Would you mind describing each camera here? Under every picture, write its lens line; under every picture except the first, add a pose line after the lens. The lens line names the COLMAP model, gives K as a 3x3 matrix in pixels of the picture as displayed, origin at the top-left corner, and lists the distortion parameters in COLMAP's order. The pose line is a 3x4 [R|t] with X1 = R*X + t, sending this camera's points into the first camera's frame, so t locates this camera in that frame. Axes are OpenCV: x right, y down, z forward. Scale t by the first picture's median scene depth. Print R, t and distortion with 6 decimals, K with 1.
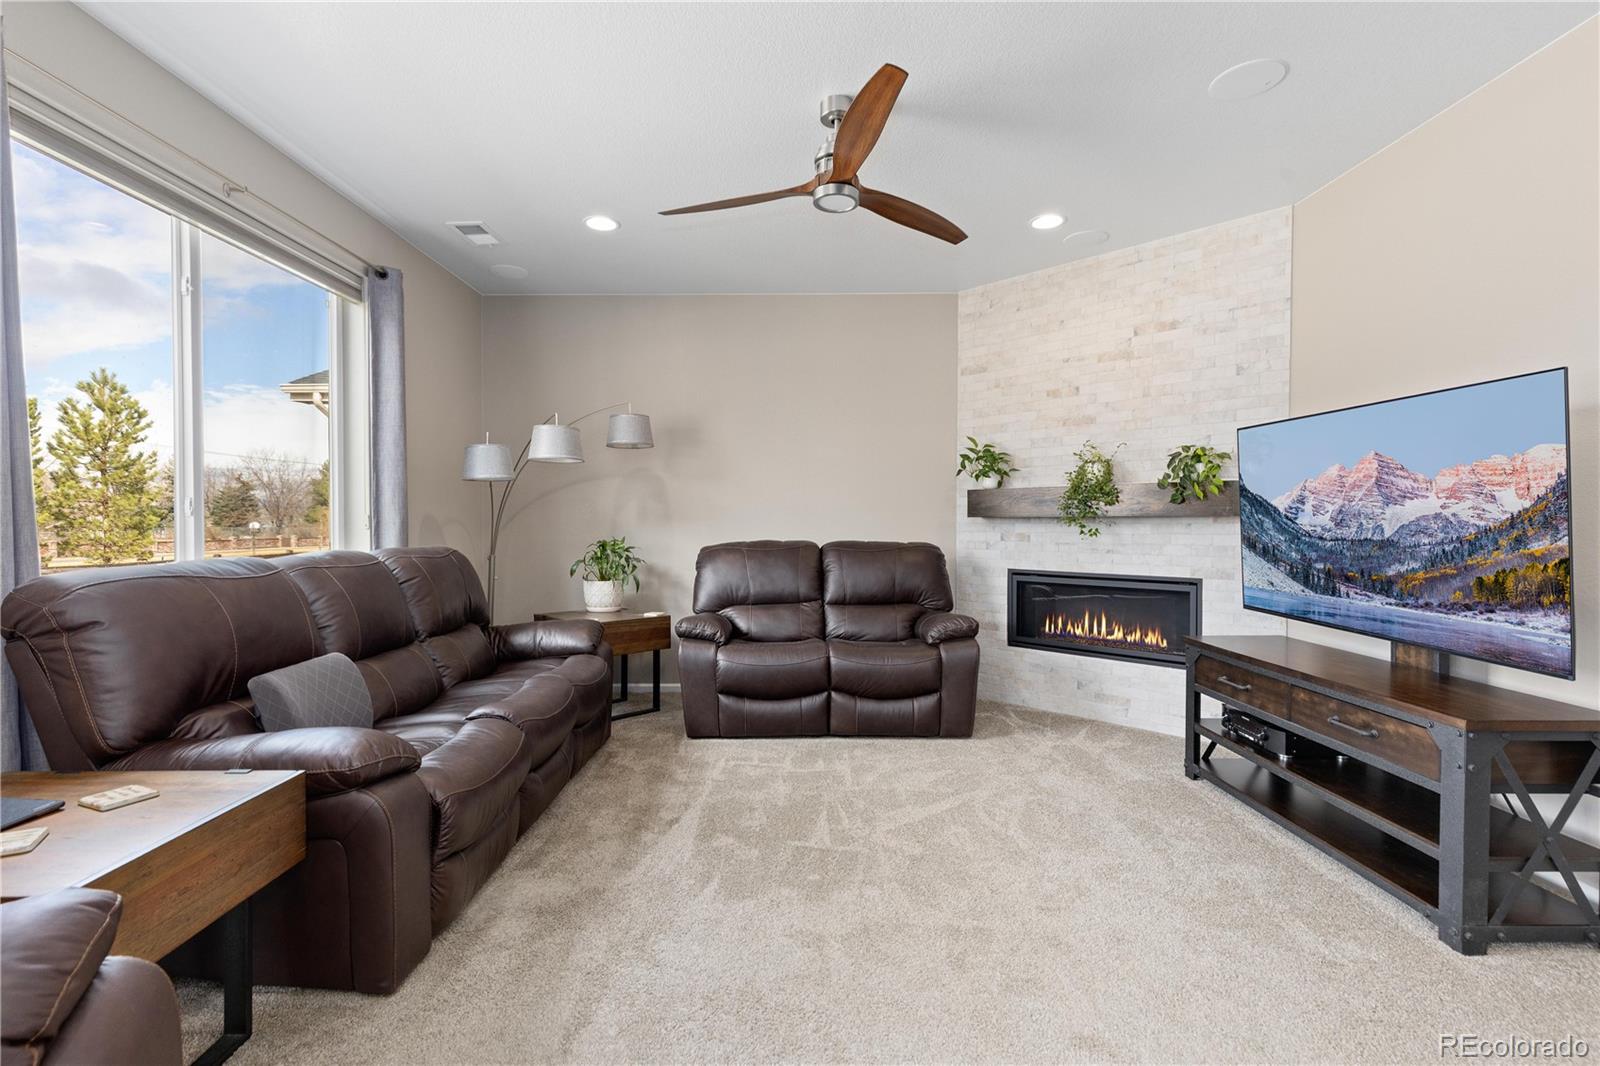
lens RADIAL K [[735.4, 0, 786.8], [0, 735.4, 529.7], [0, 0, 1]] dist [0.015614, -0.002530]
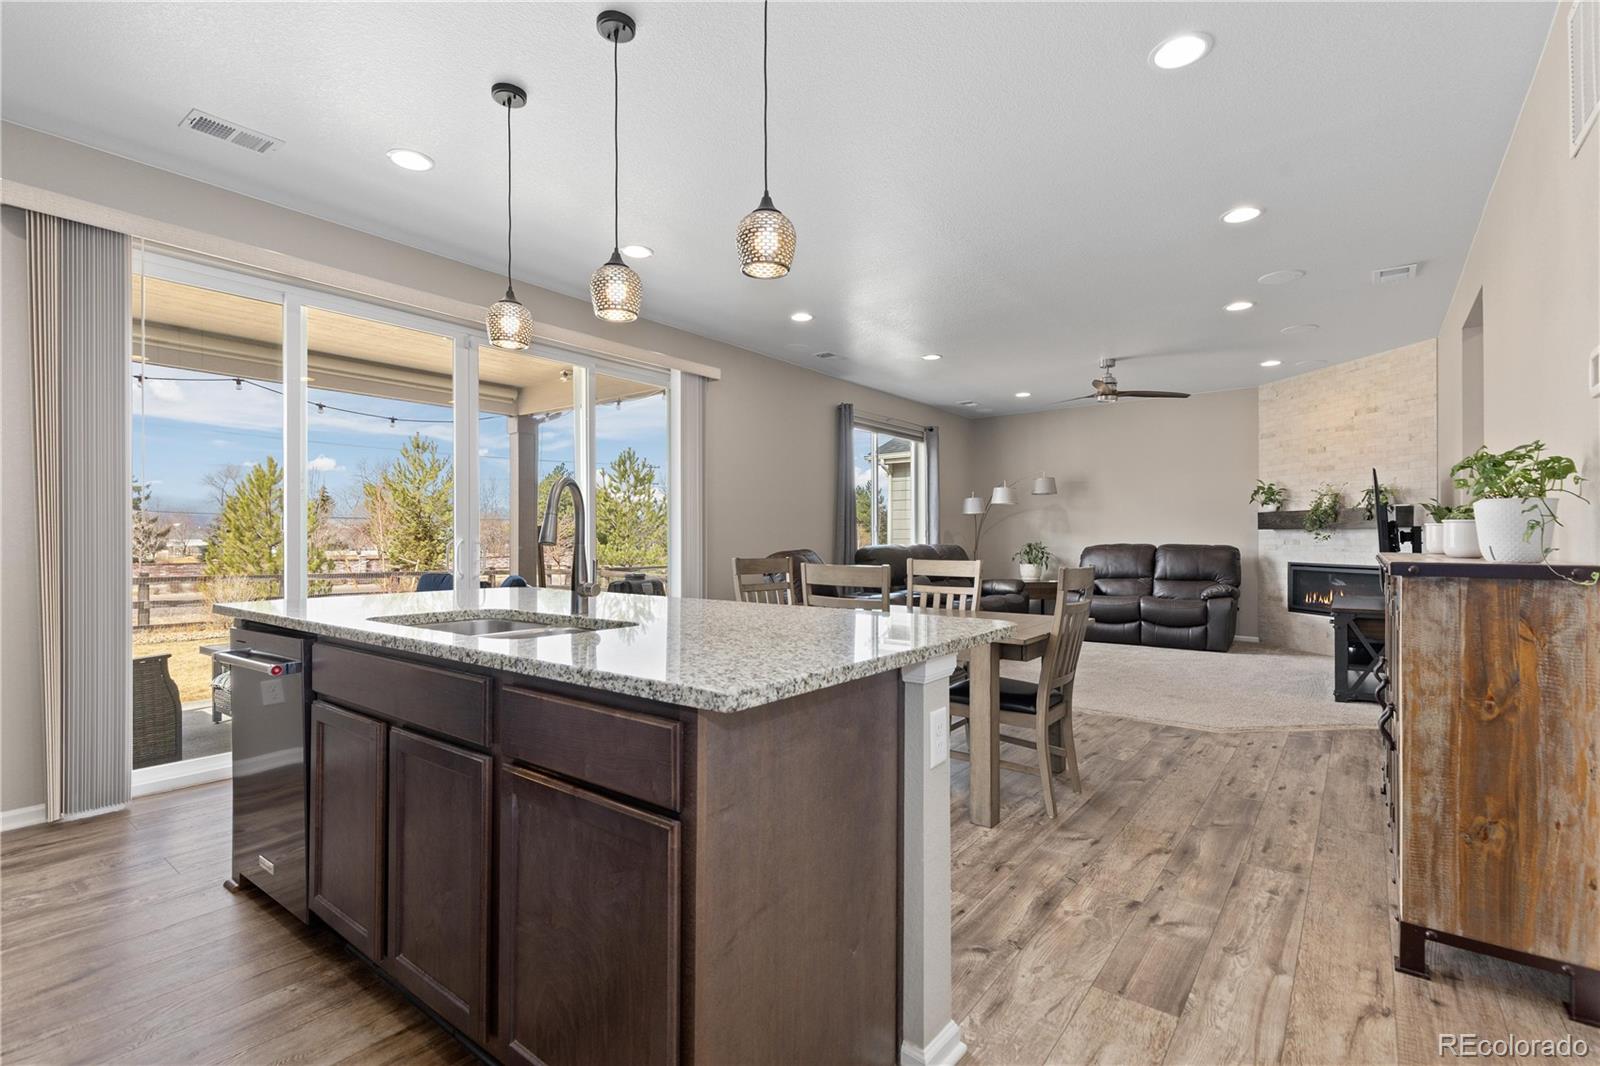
lens RADIAL K [[735.4, 0, 791.5], [0, 735.4, 534.9], [0, 0, 1]] dist [0.015614, -0.002530]
pose [[0.792878, -0.004507, -0.609364, 0.536388], [-0.004321, 0.999906, -0.013018, 0.025761], [0.609366, 0.012955, 0.792784, -1.137400]]
